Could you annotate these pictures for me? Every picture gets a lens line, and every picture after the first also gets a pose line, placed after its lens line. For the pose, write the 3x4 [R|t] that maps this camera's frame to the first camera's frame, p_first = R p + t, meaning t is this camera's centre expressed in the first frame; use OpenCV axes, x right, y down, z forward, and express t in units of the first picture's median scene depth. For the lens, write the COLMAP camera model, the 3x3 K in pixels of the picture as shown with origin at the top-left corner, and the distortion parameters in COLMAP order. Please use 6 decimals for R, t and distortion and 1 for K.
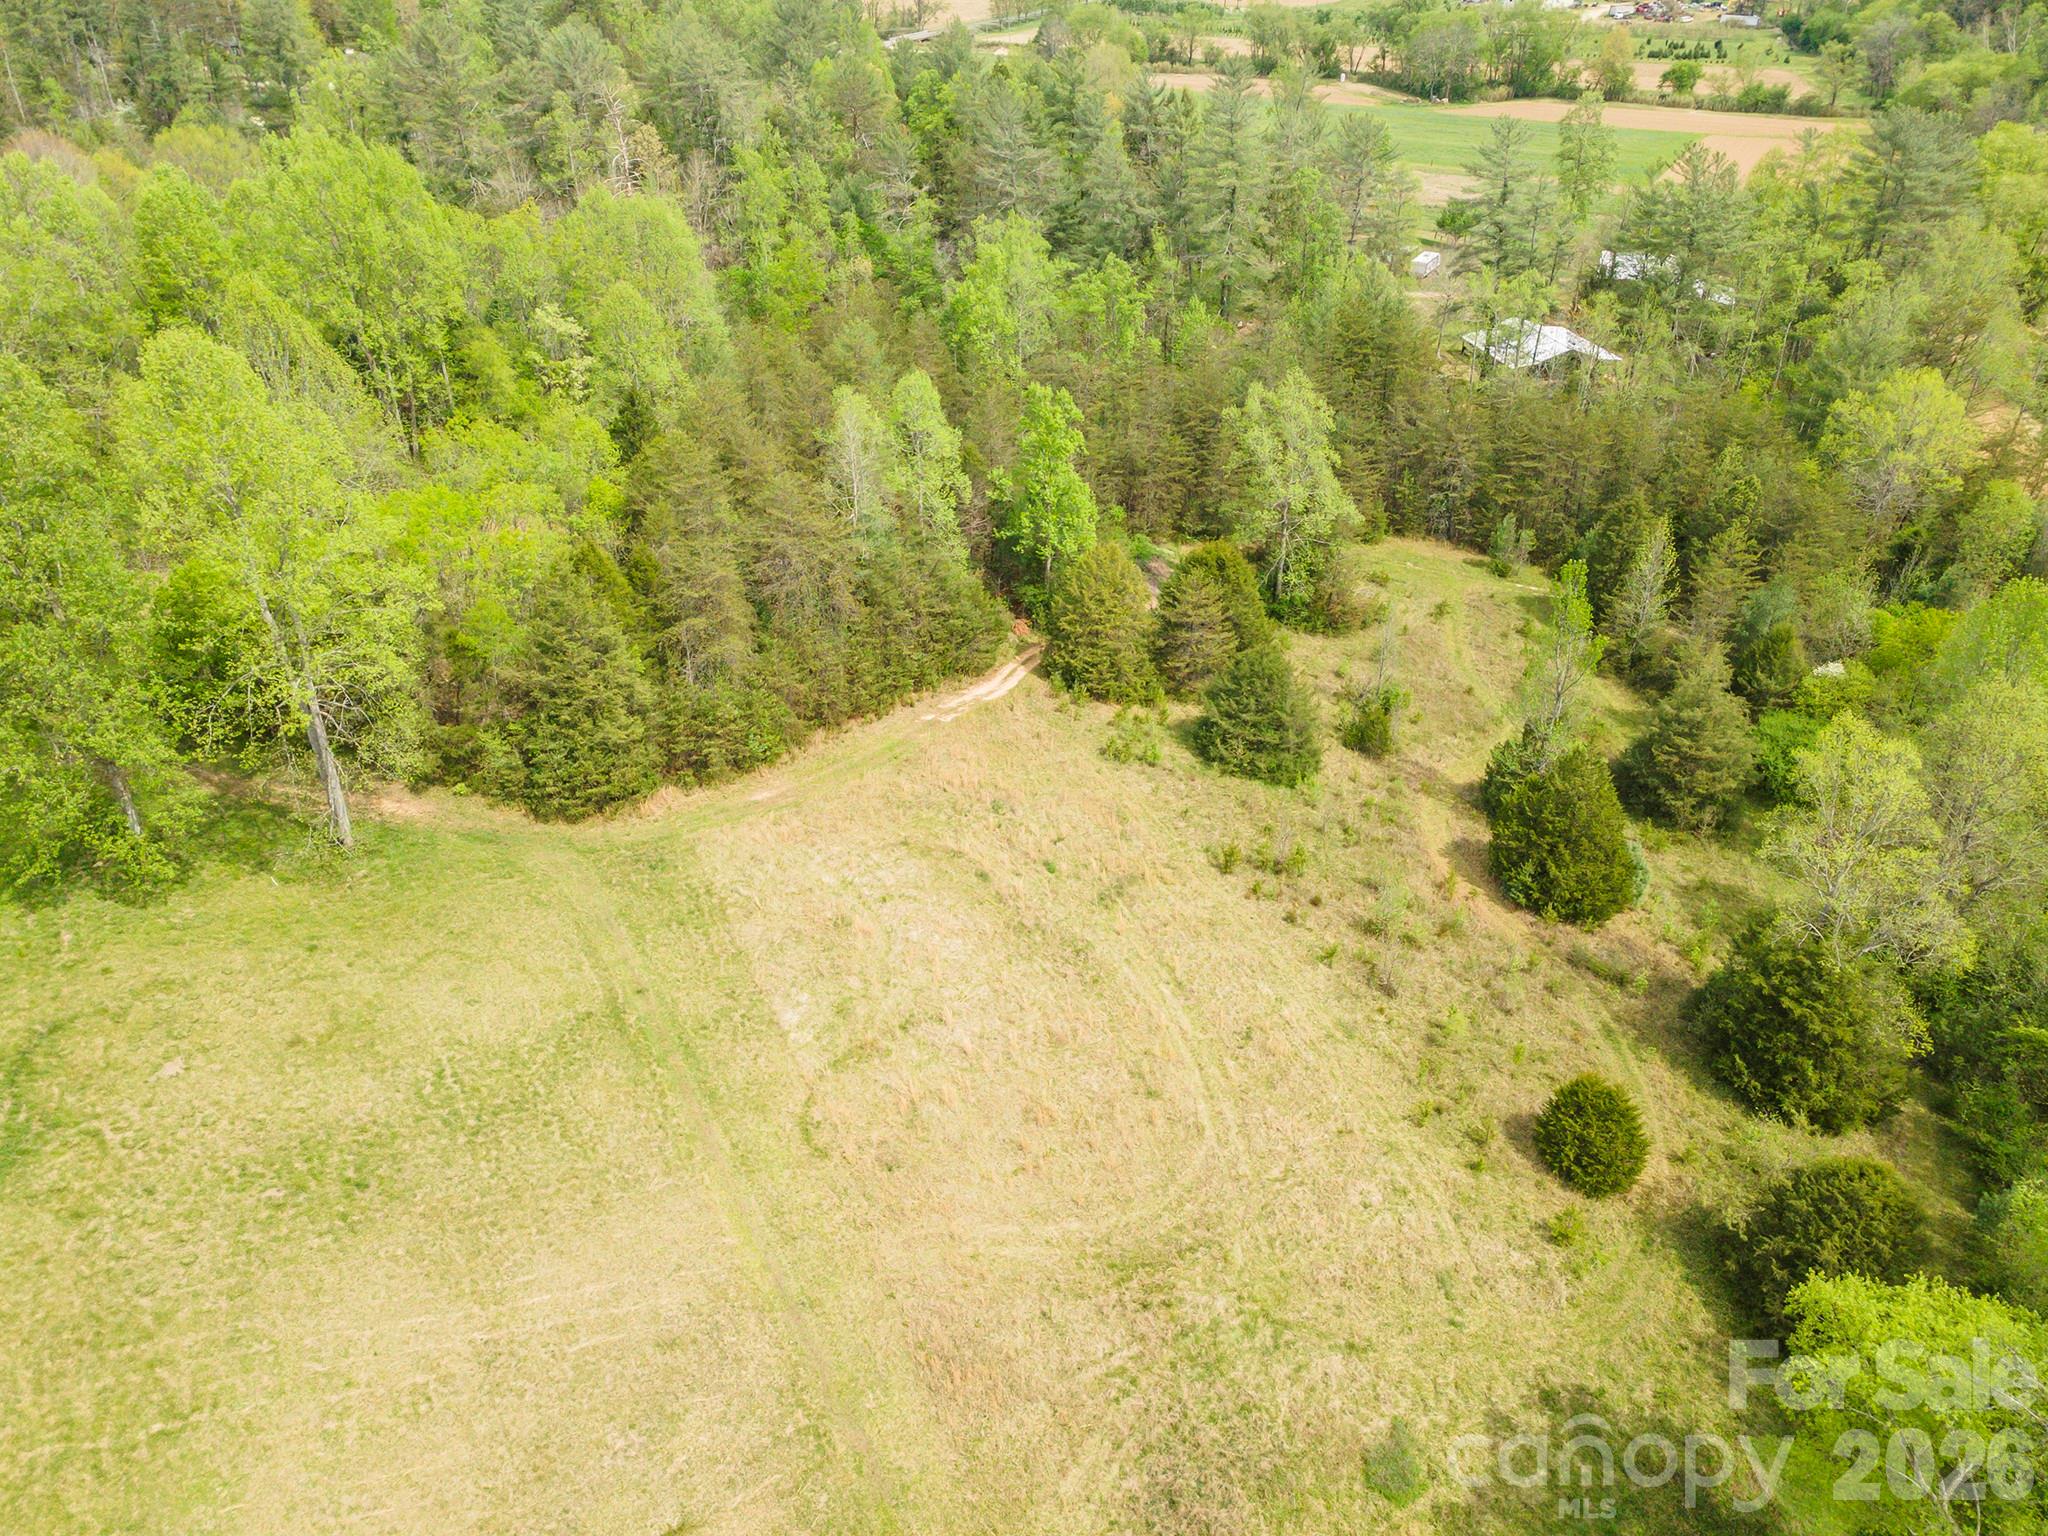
lens RADIAL K [[1476.4, 0, 1007.7], [0, 1476.4, 758.9], [0, 0, 1]] dist [0.039578, 0.023158]
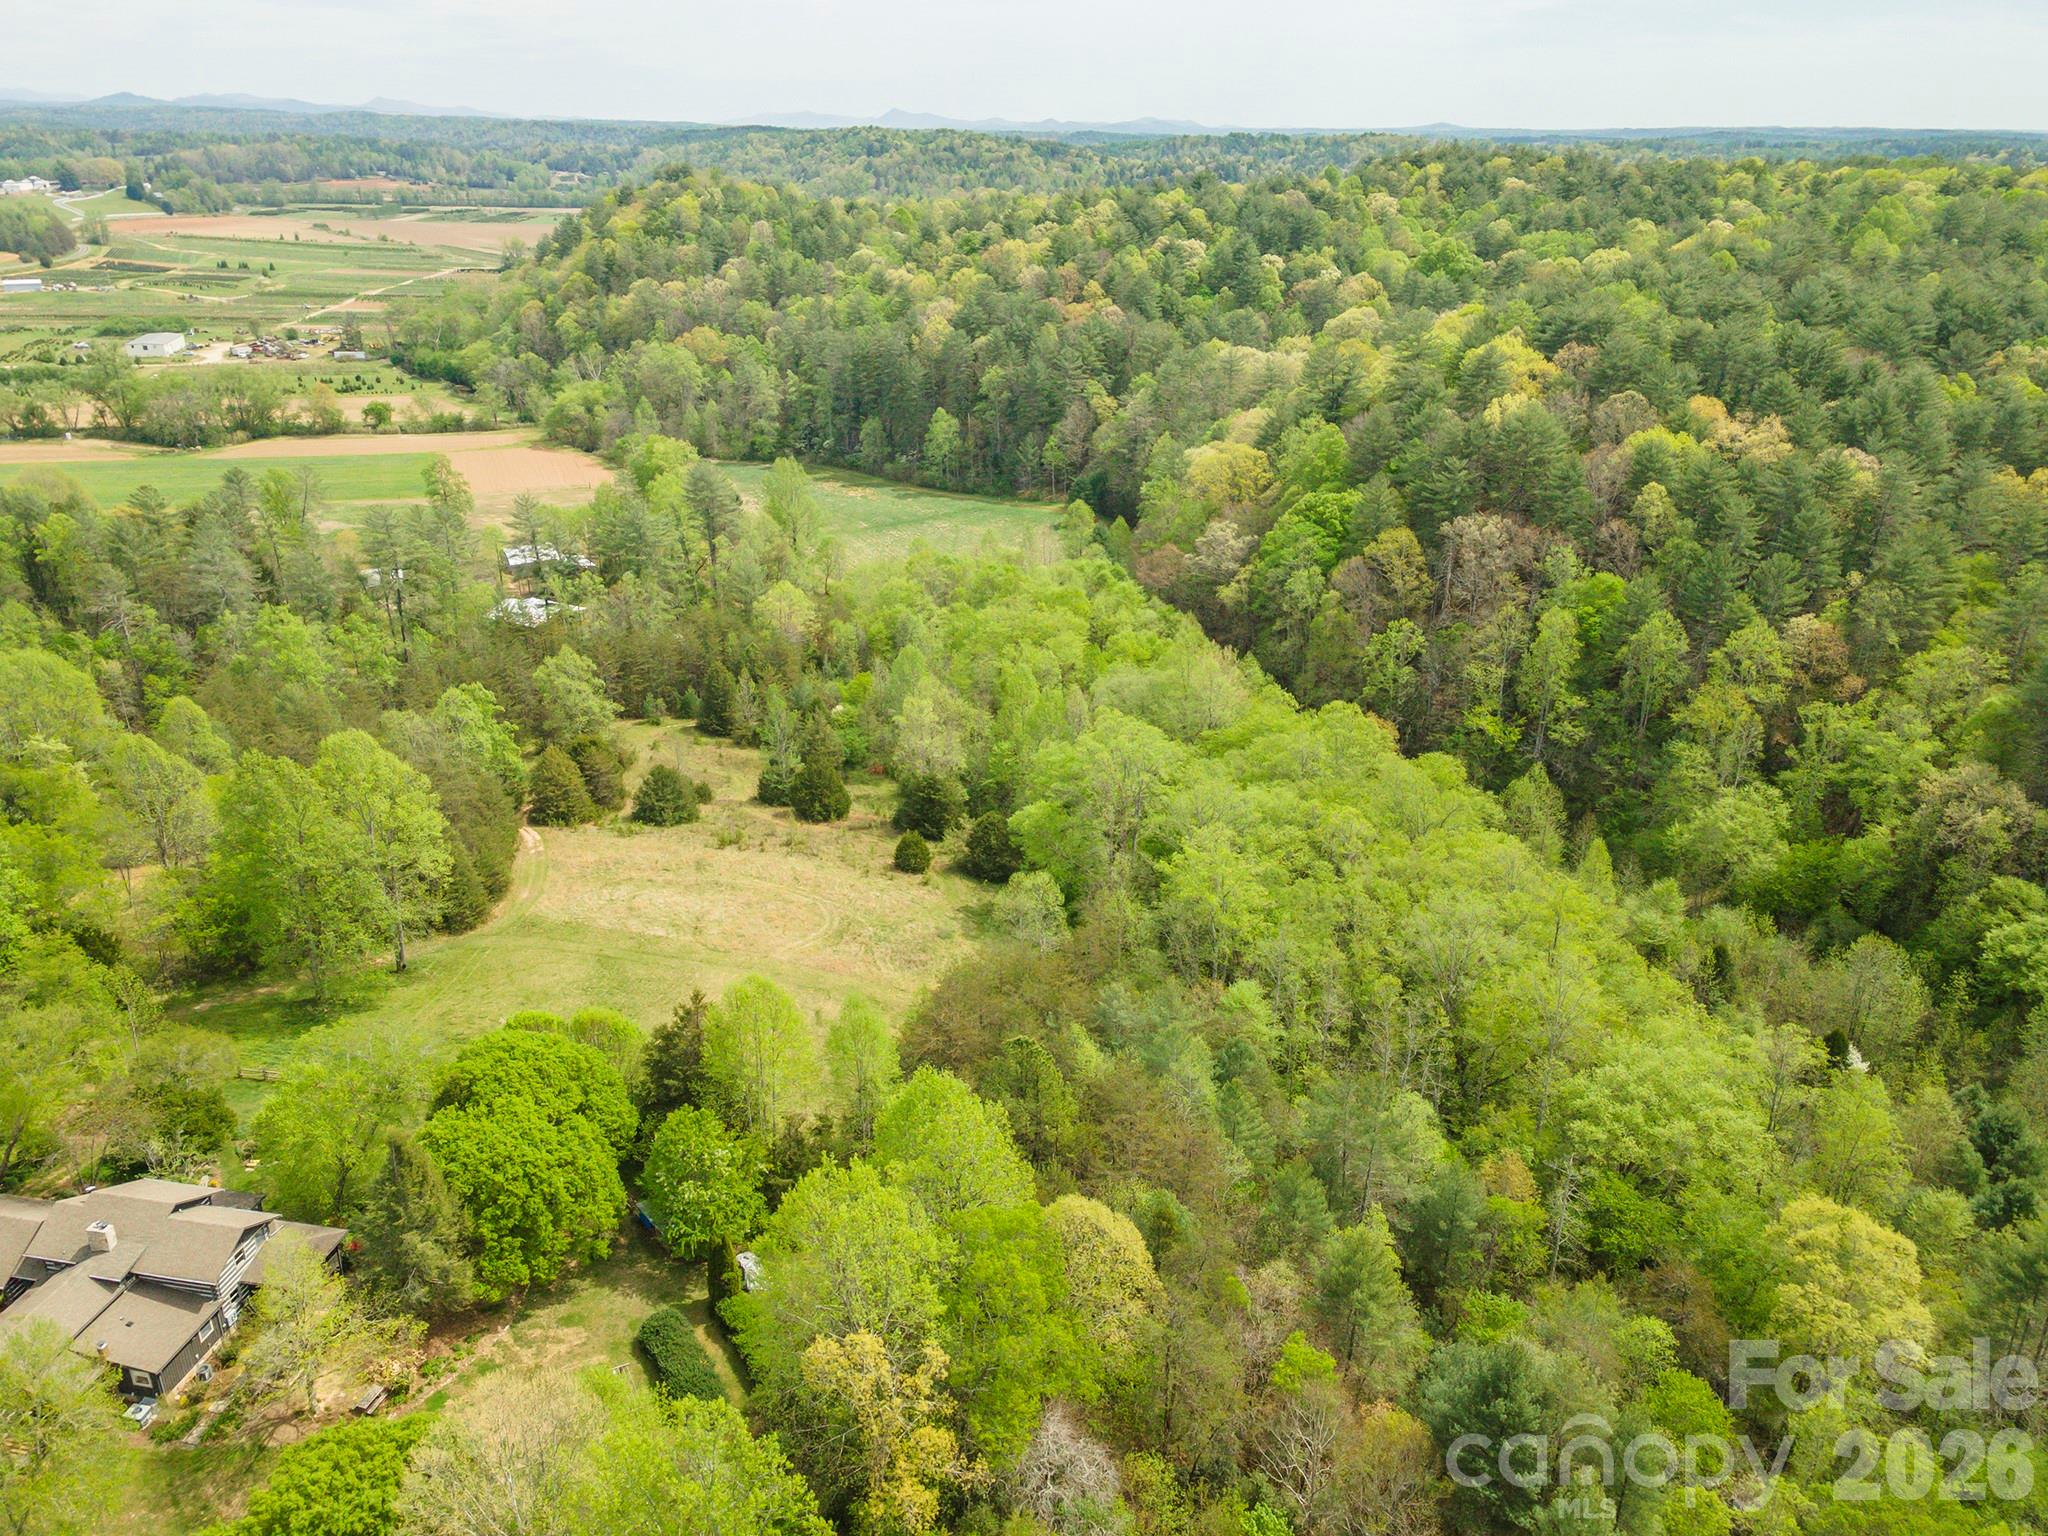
lens RADIAL K [[1476.4, 0, 1005.4], [0, 1476.4, 779.2], [0, 0, 1]] dist [0.039578, 0.023158]
pose [[0.619452, -0.304625, 0.723521, -0.946544], [0.404280, 0.913820, 0.038617, 0.054035], [-0.672931, 0.268583, 0.689222, -0.689766]]
